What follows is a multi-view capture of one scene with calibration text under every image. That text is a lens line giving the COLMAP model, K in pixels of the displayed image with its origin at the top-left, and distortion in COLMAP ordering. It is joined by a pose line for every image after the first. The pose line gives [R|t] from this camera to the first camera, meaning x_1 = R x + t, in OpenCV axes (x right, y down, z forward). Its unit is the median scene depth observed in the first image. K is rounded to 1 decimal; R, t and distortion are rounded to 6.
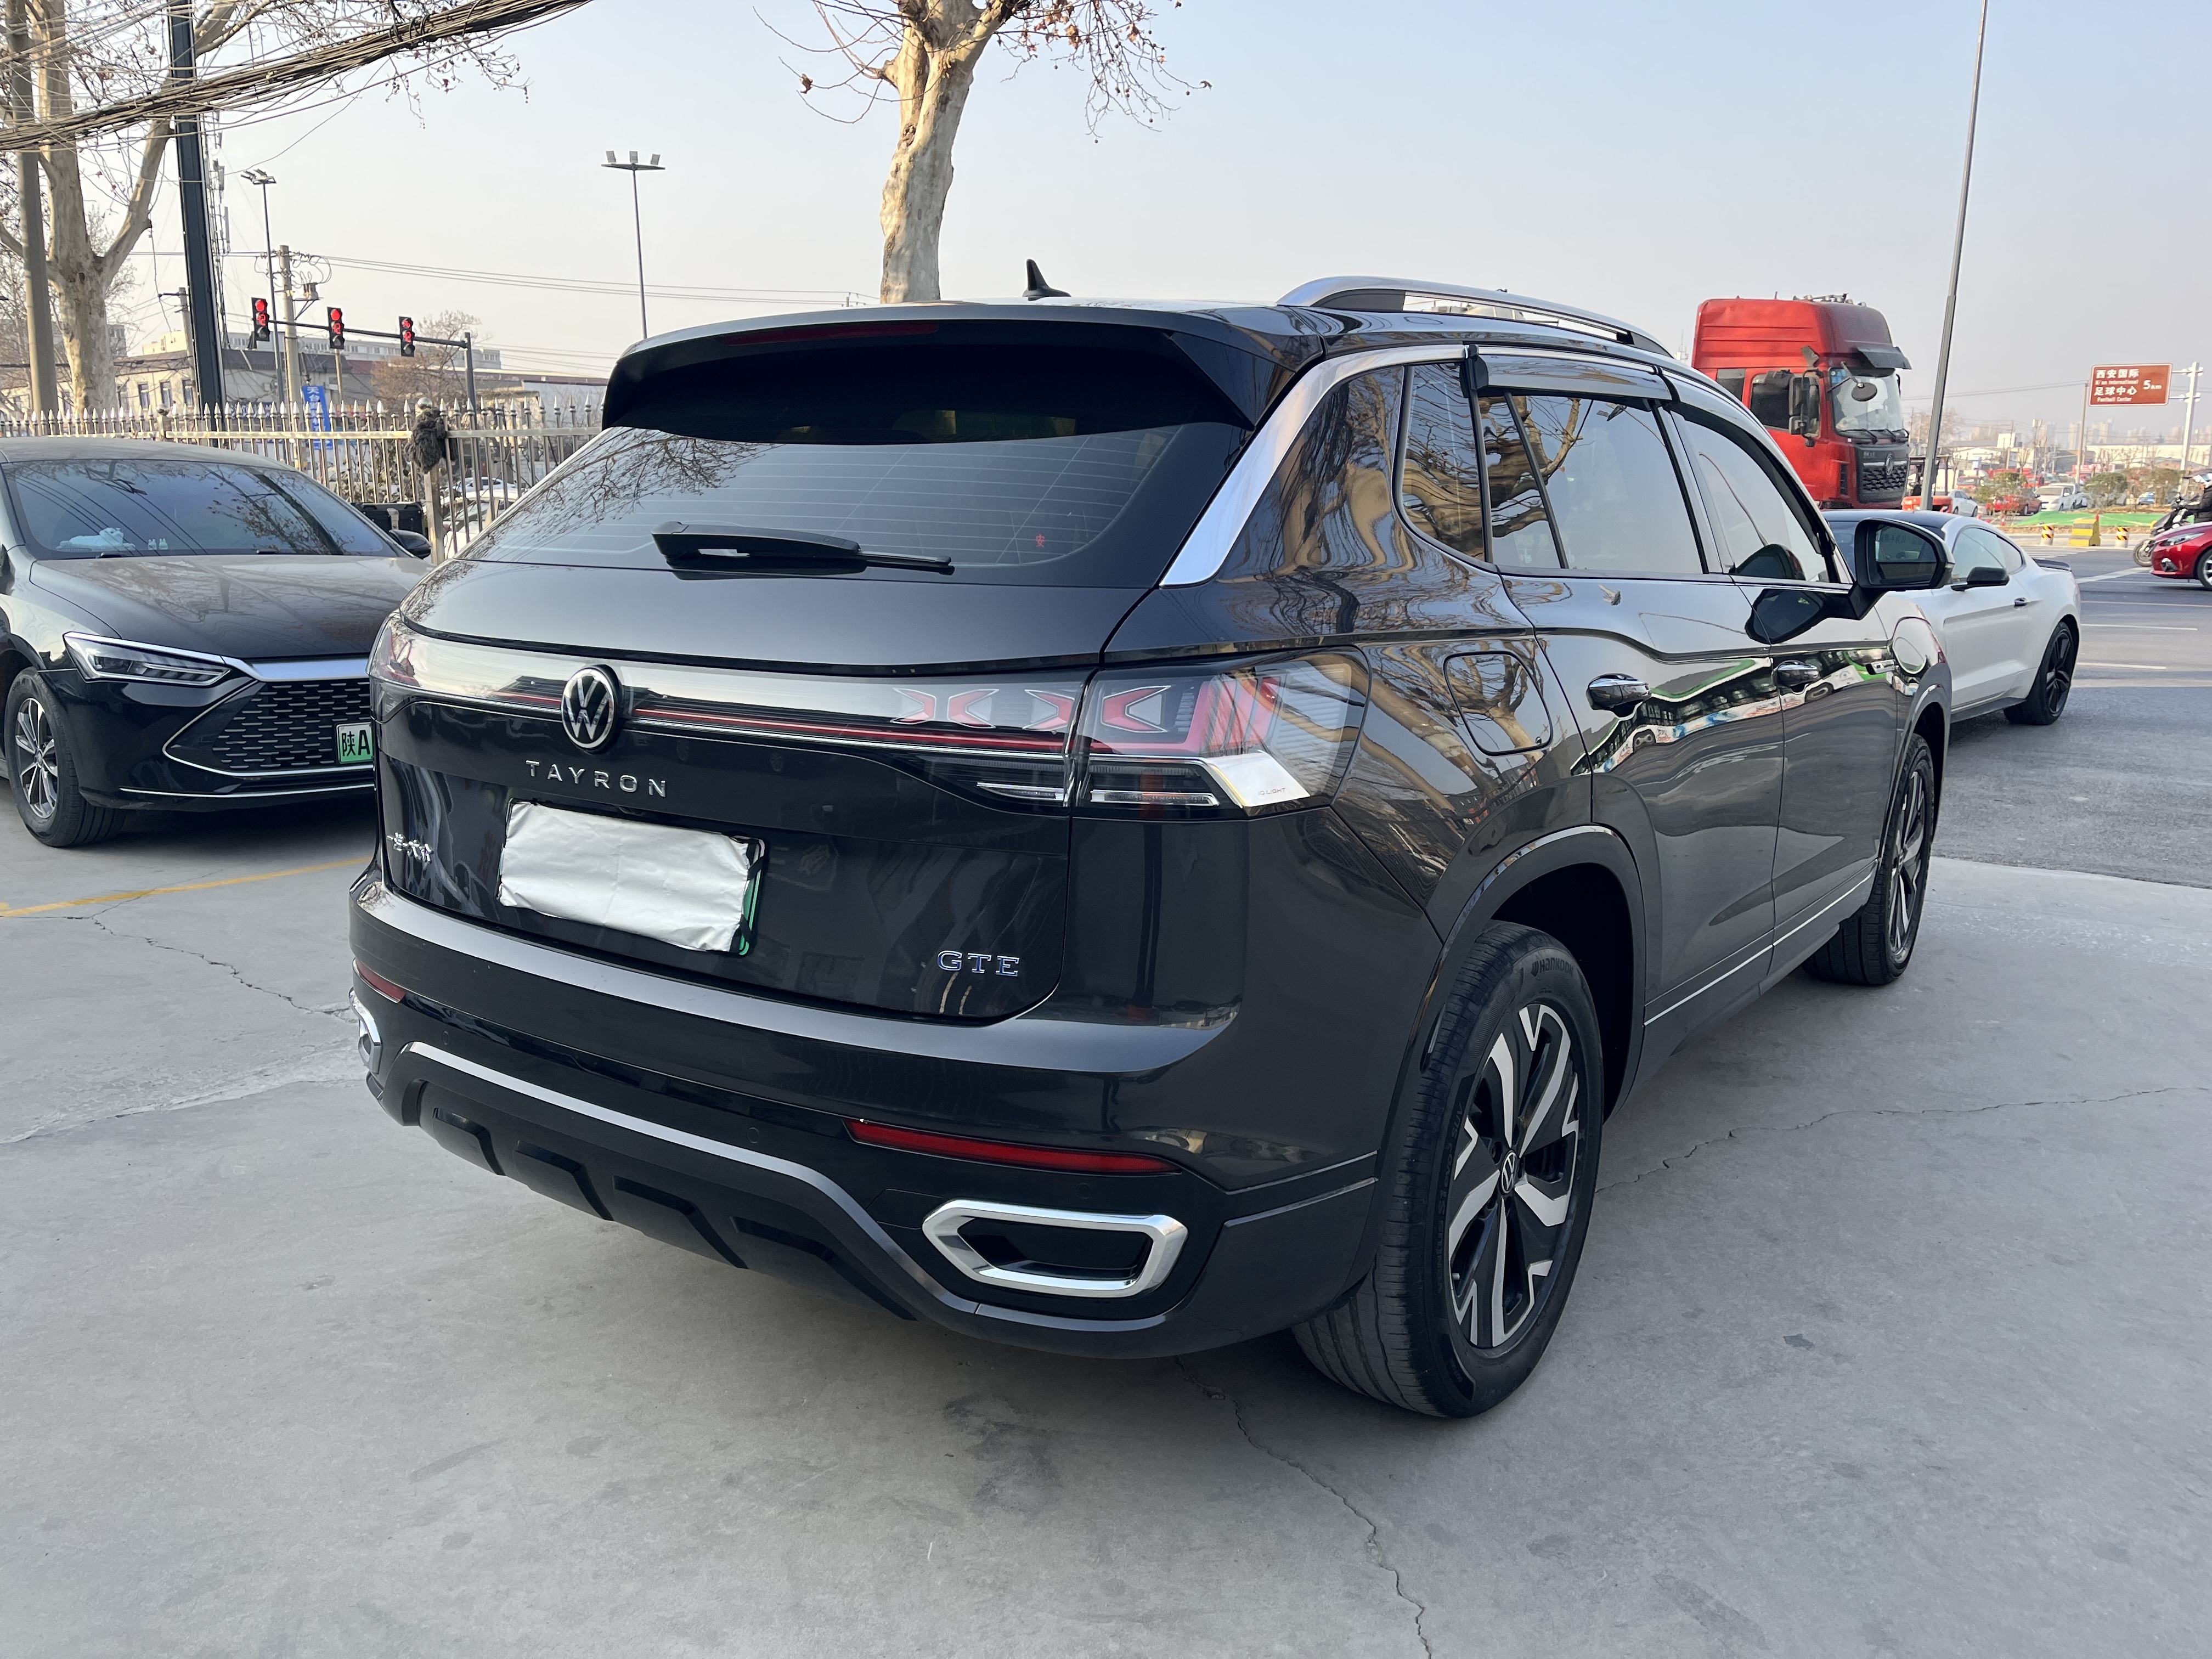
lens RADIAL K [[1694.4, 0, 1093.2], [0, 1694.4, 819.7], [0, 0, 1]] dist [0.088418, -0.115972]
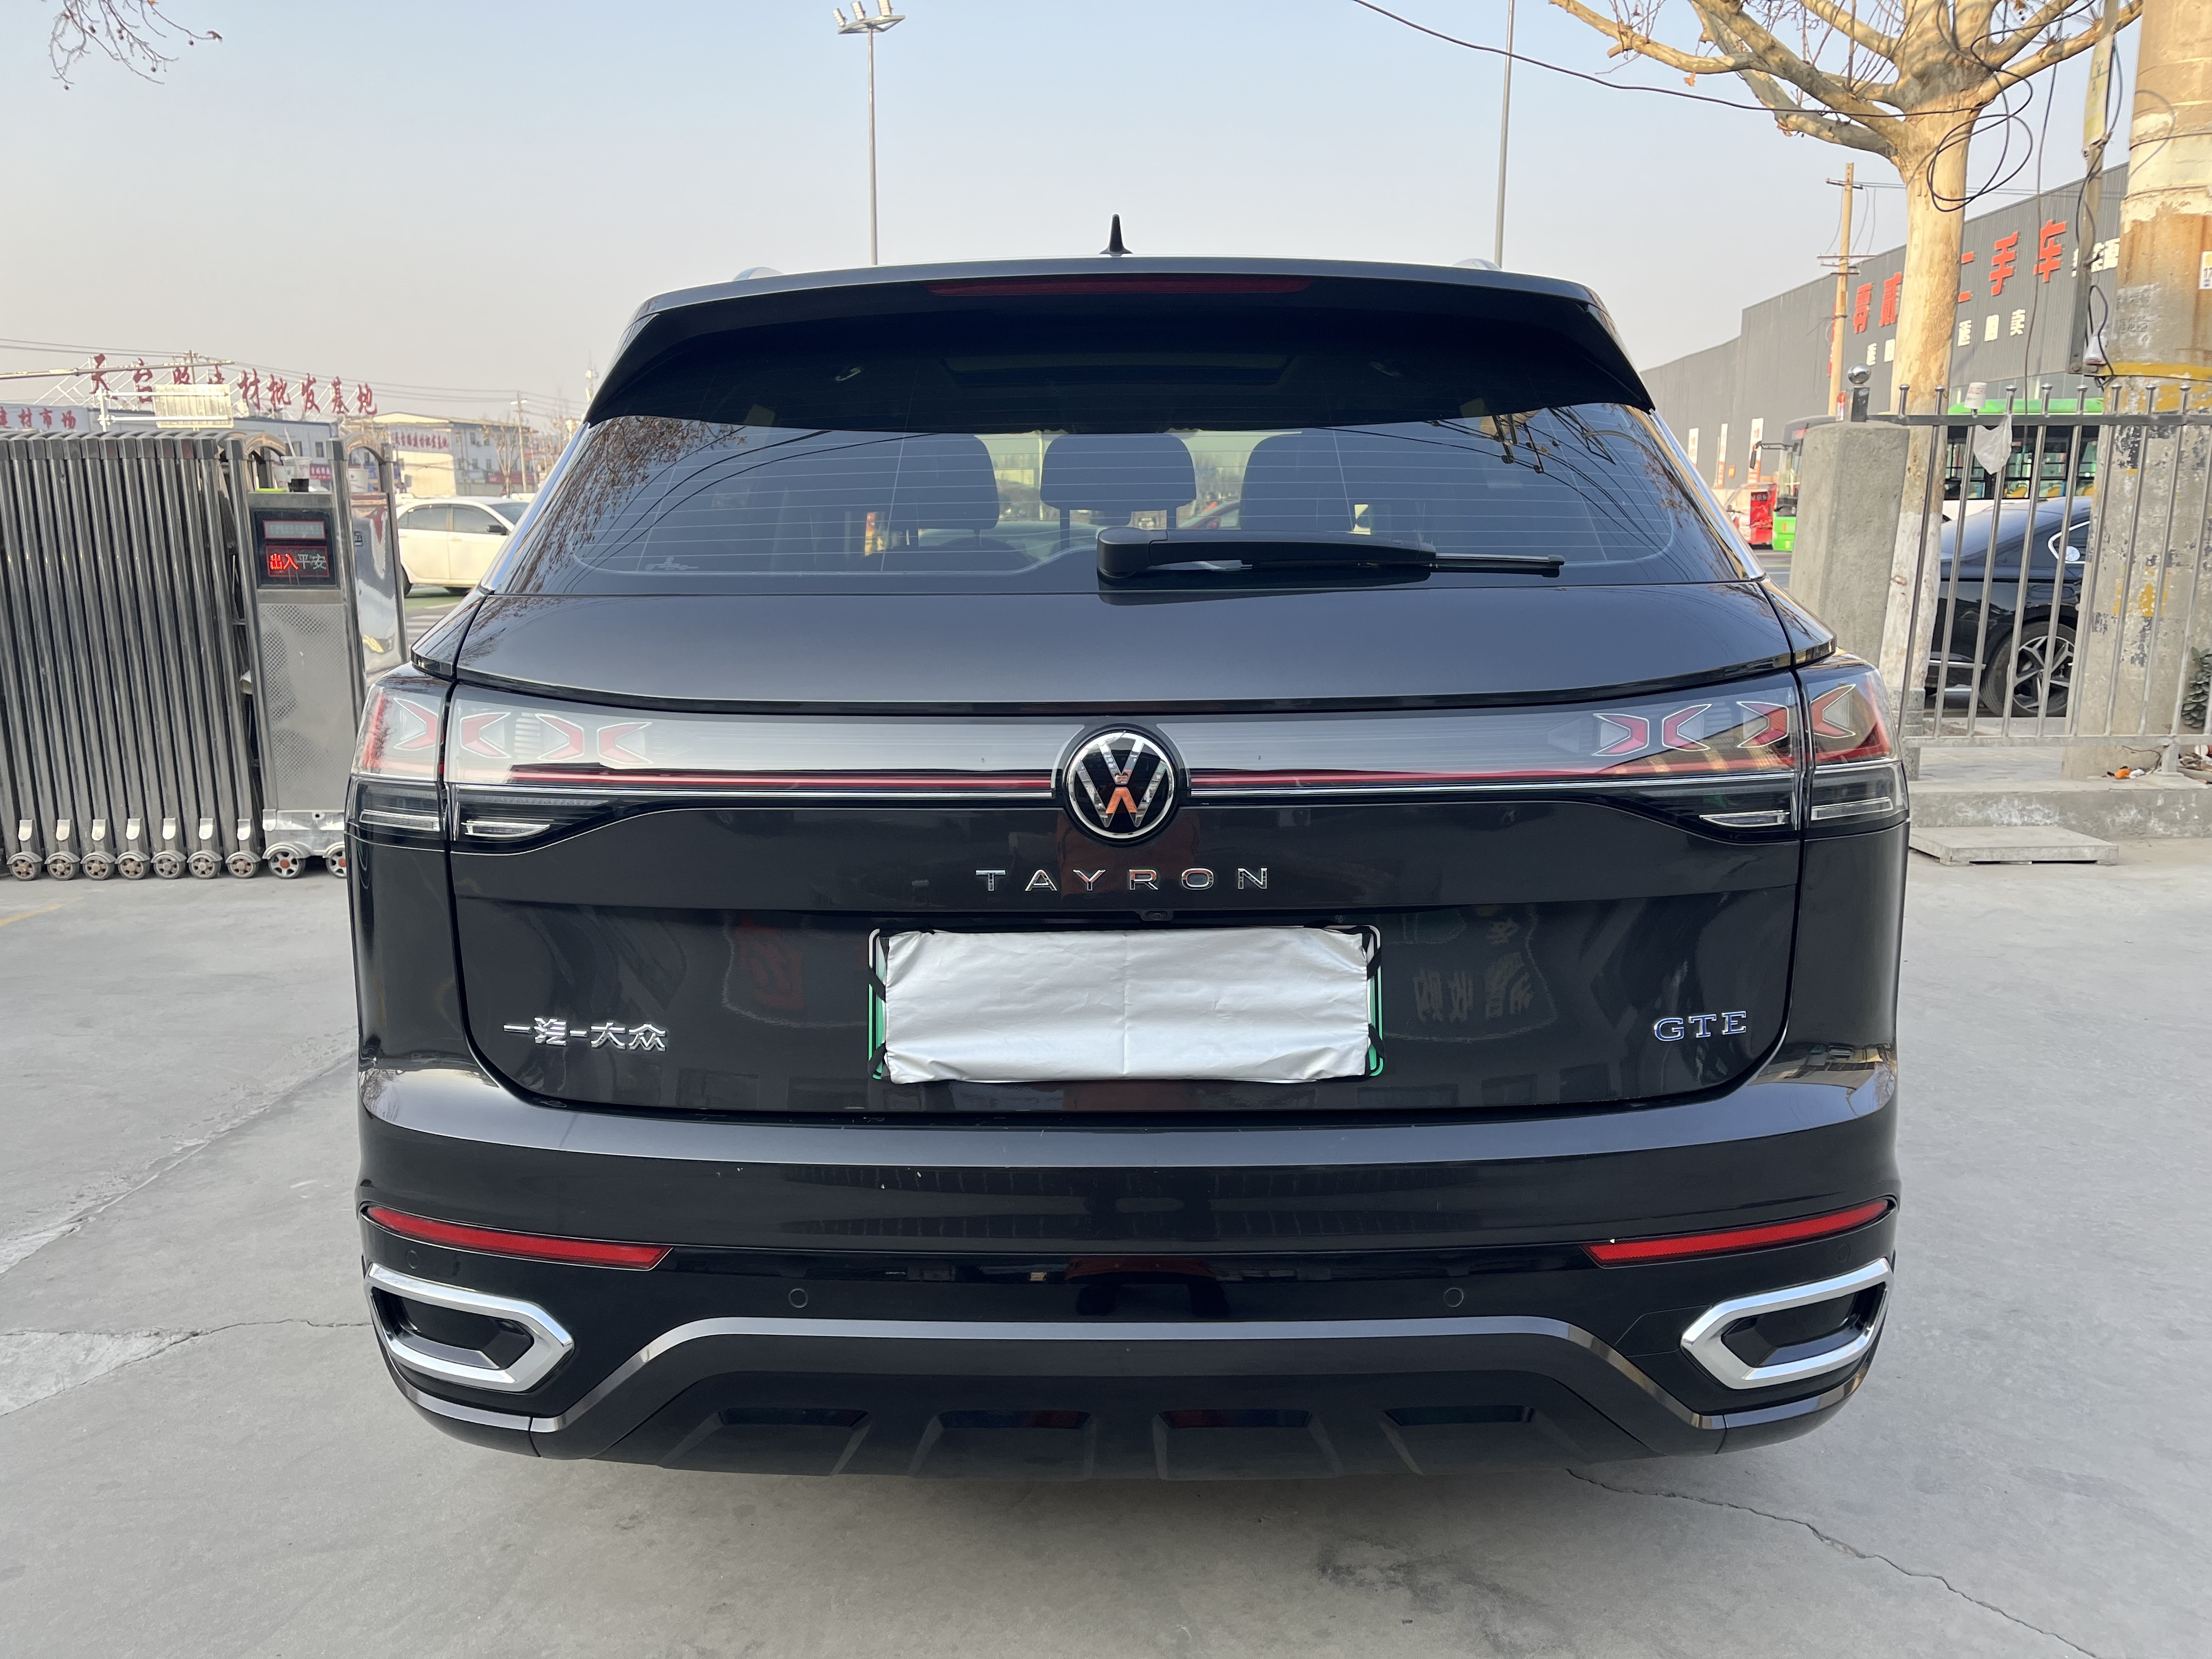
lens RADIAL K [[1694.4, 0, 1093.3], [0, 1694.4, 835.7], [0, 0, 1]] dist [0.088418, -0.115972]
pose [[0.819903, -0.121873, 0.559380, -0.143096], [0.122546, 0.991793, 0.036462, -0.014359], [-0.559232, 0.038655, 0.828109, 0.082222]]
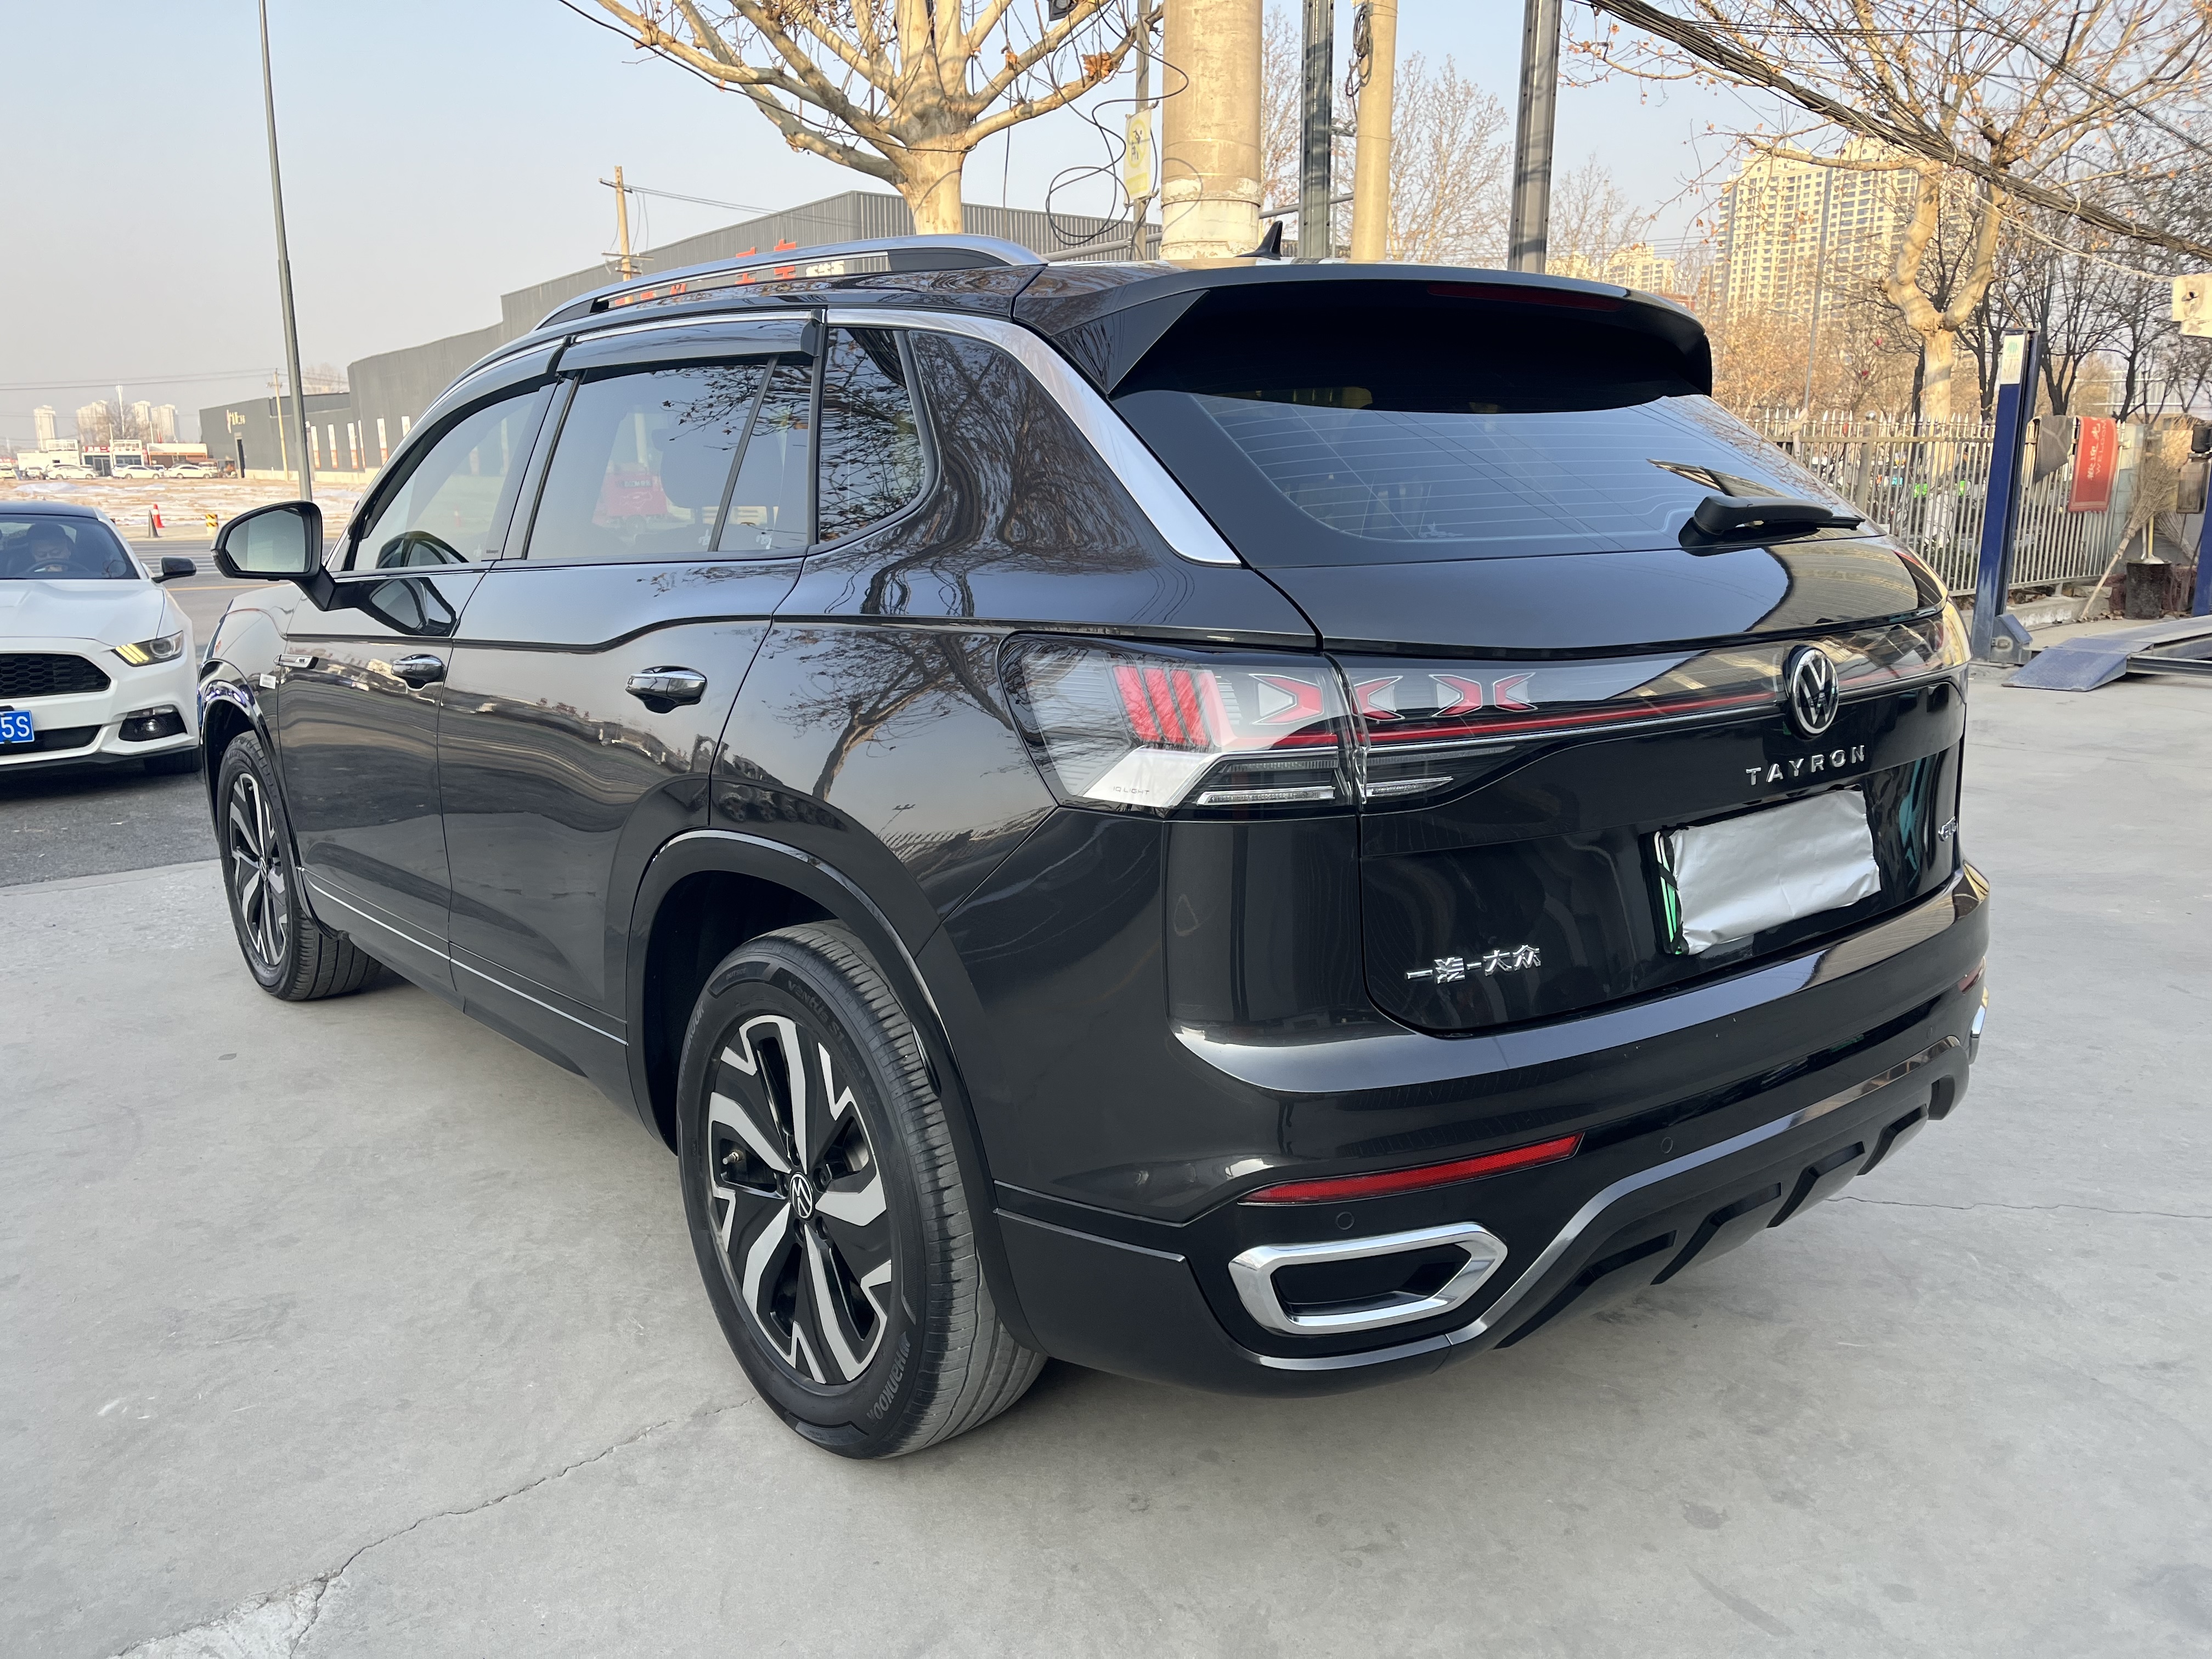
lens RADIAL K [[1694.4, 0, 1099.9], [0, 1694.4, 835.8], [0, 0, 1]] dist [0.088418, -0.115972]
pose [[0.255342, -0.205096, 0.944847, -0.263847], [0.193295, 0.968342, 0.157959, -0.043112], [-0.947332, 0.142301, 0.286903, 0.224053]]
